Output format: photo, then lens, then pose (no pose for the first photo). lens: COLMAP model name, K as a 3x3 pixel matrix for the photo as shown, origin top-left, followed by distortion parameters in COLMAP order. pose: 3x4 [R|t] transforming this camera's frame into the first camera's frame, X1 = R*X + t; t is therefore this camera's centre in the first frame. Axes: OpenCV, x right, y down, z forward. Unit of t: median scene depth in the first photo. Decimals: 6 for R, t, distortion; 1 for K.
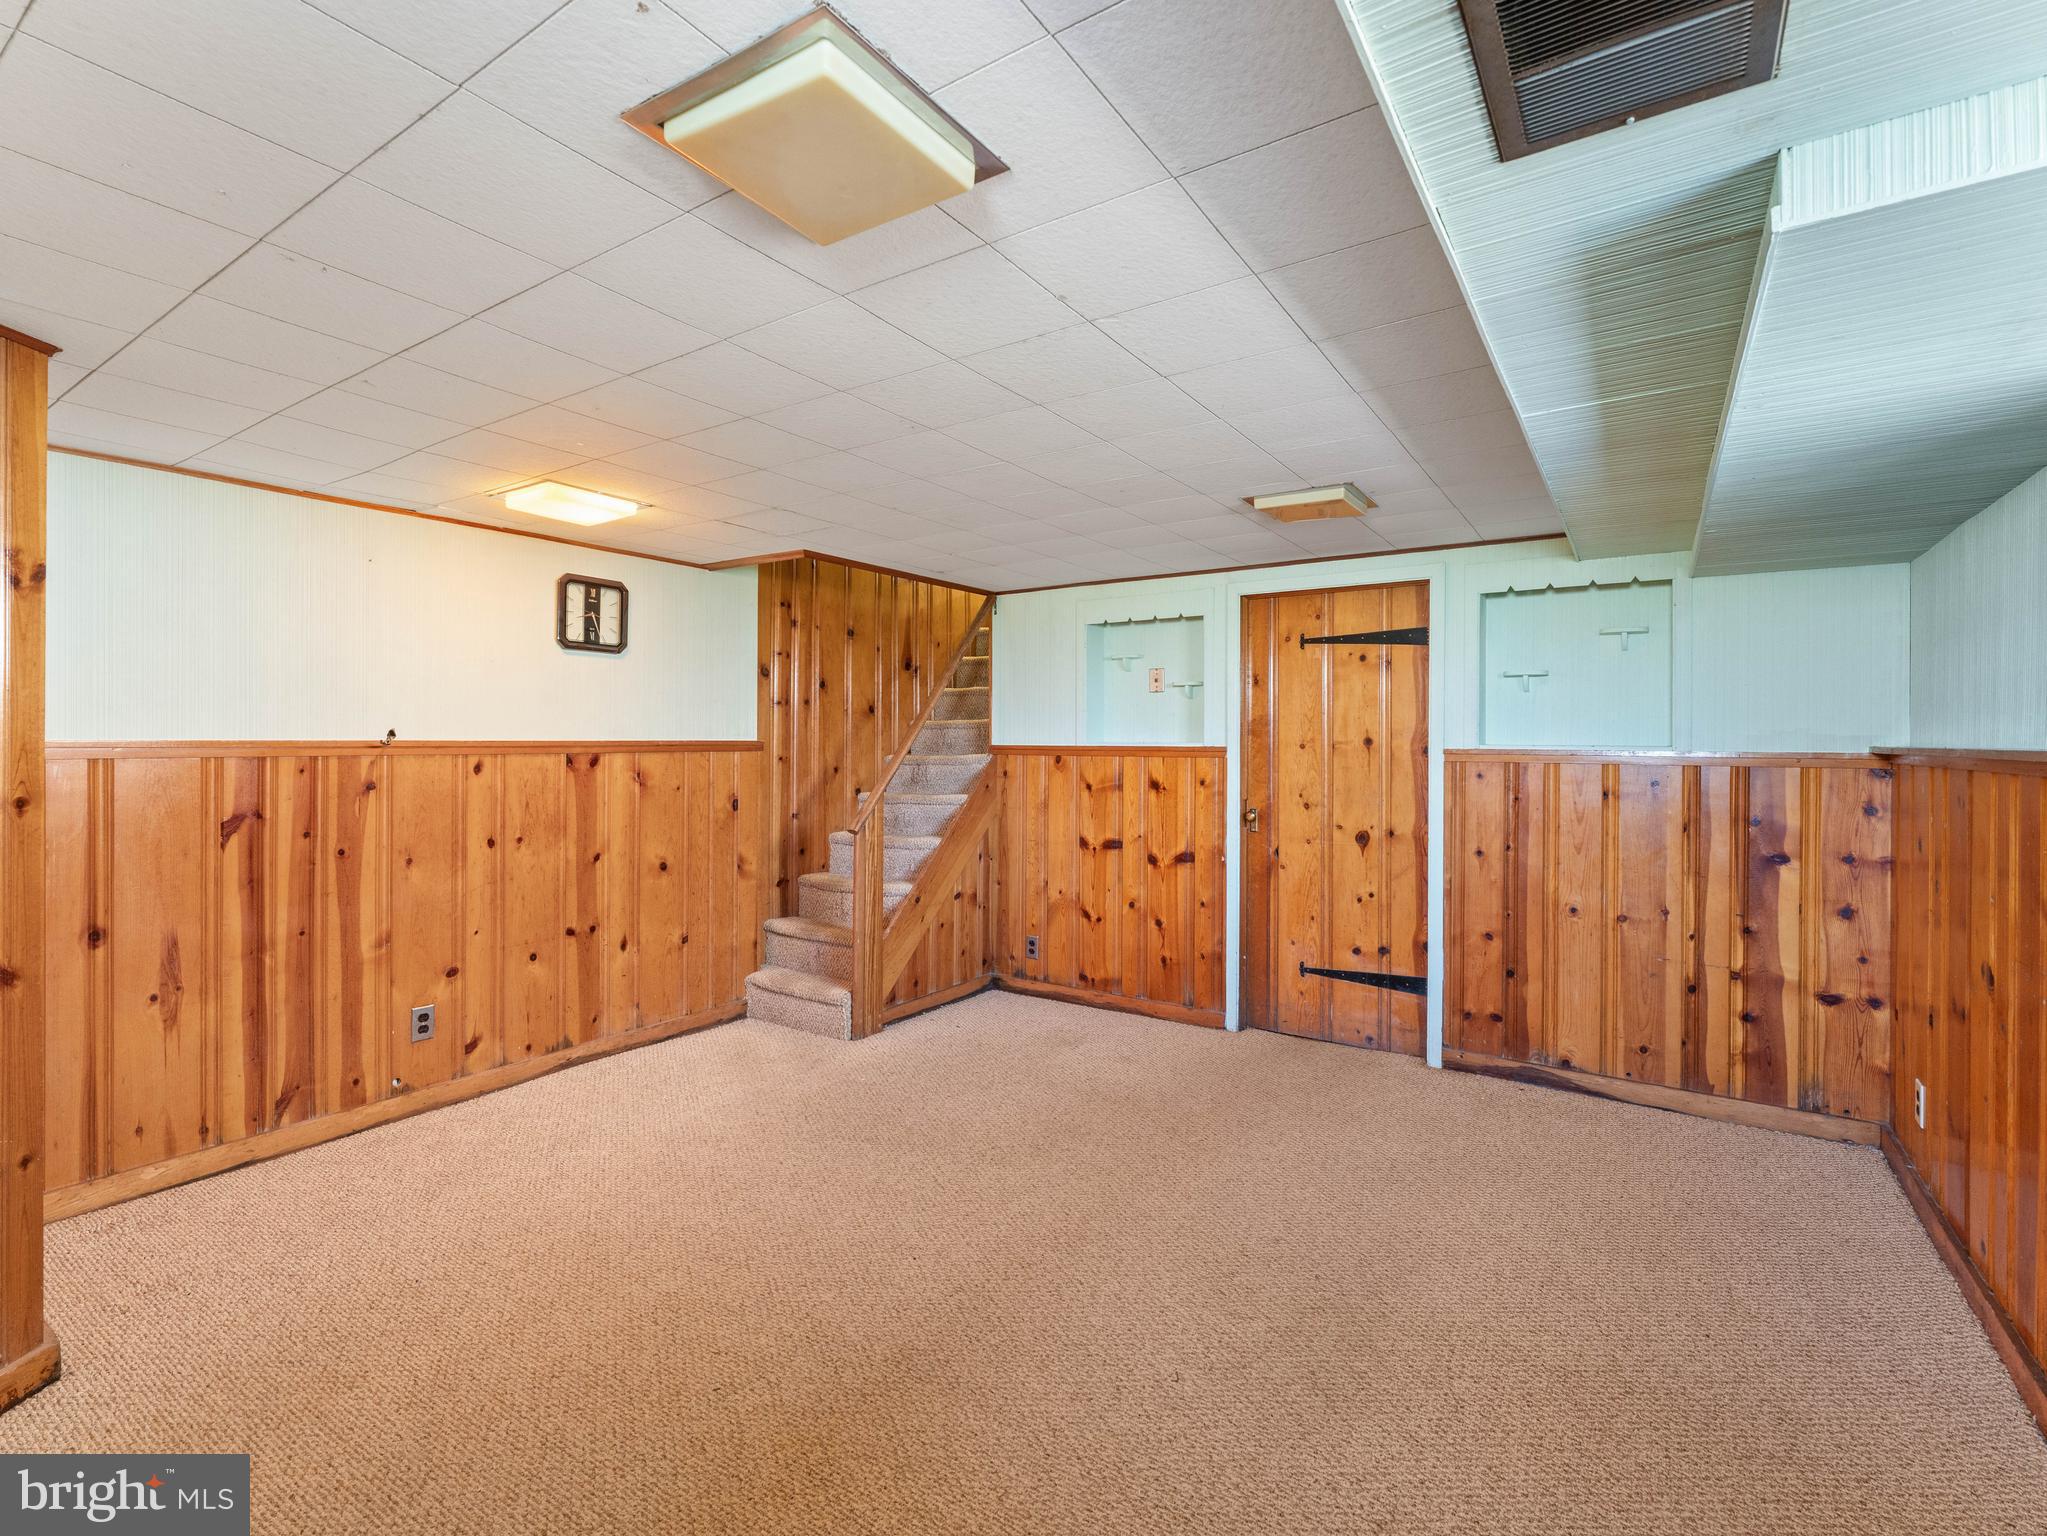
lens RADIAL K [[934.3, 0, 1024.4], [0, 934.3, 754.0], [0, 0, 1]] dist [0.002881, 0.000387]
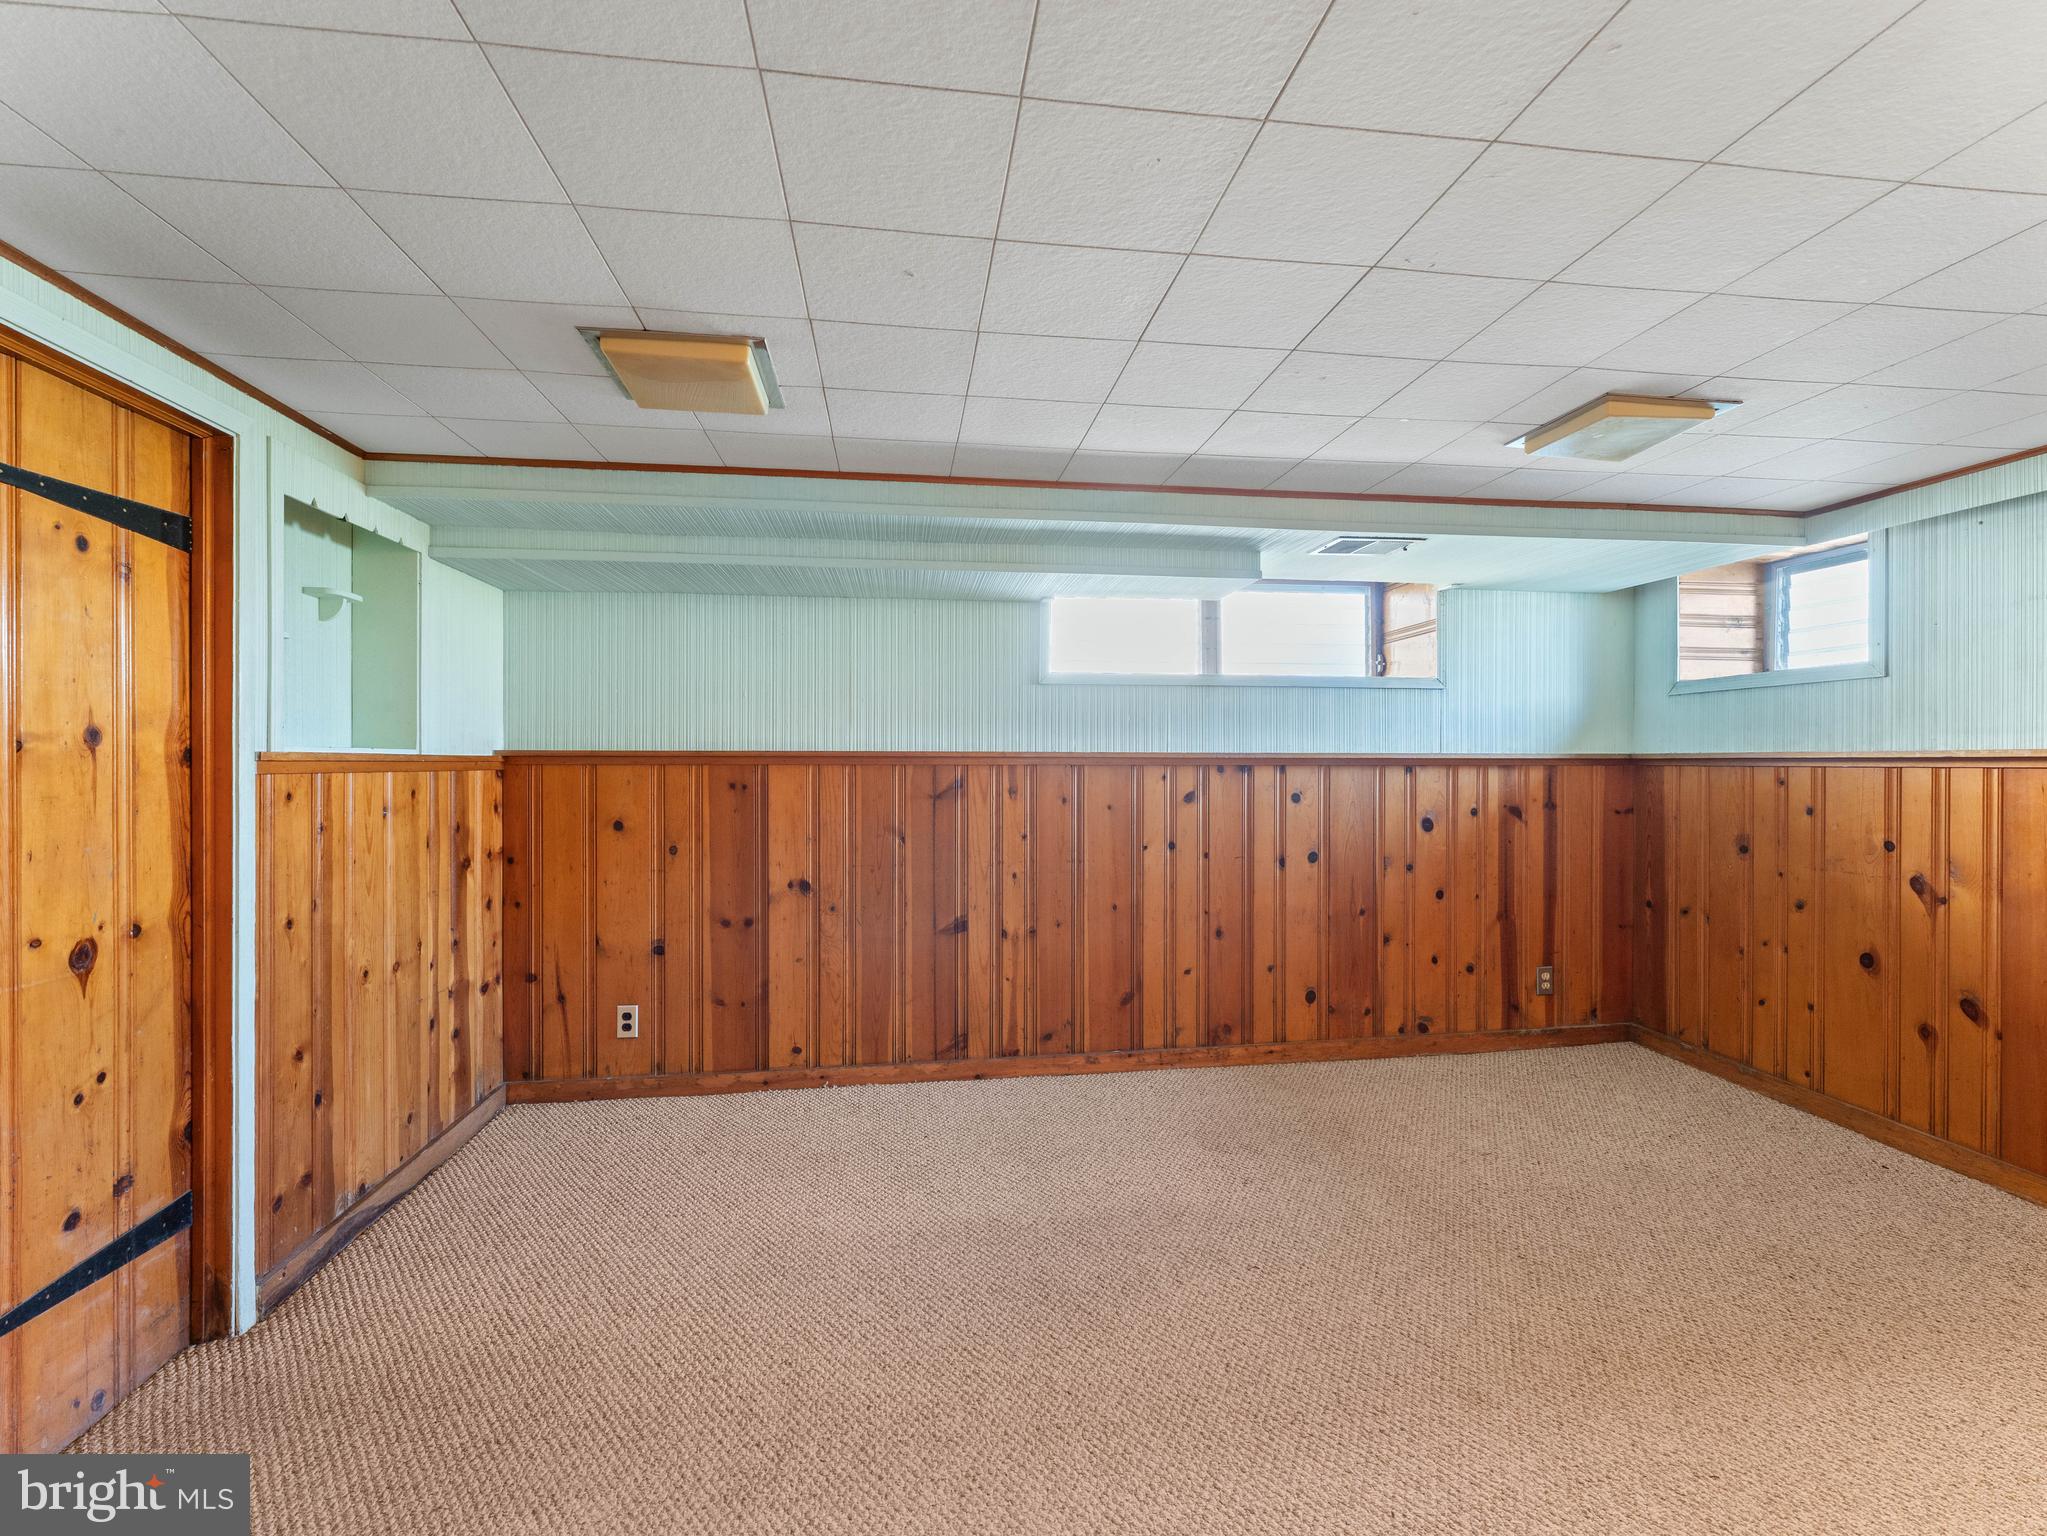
lens RADIAL K [[934.3, 0, 1024.4], [0, 934.3, 758.0], [0, 0, 1]] dist [0.002881, 0.000387]
pose [[-0.659226, -0.006752, 0.751915, -0.262991], [0.002078, 0.999940, 0.010800, -0.006493], [-0.751942, 0.008682, -0.659172, 0.973606]]
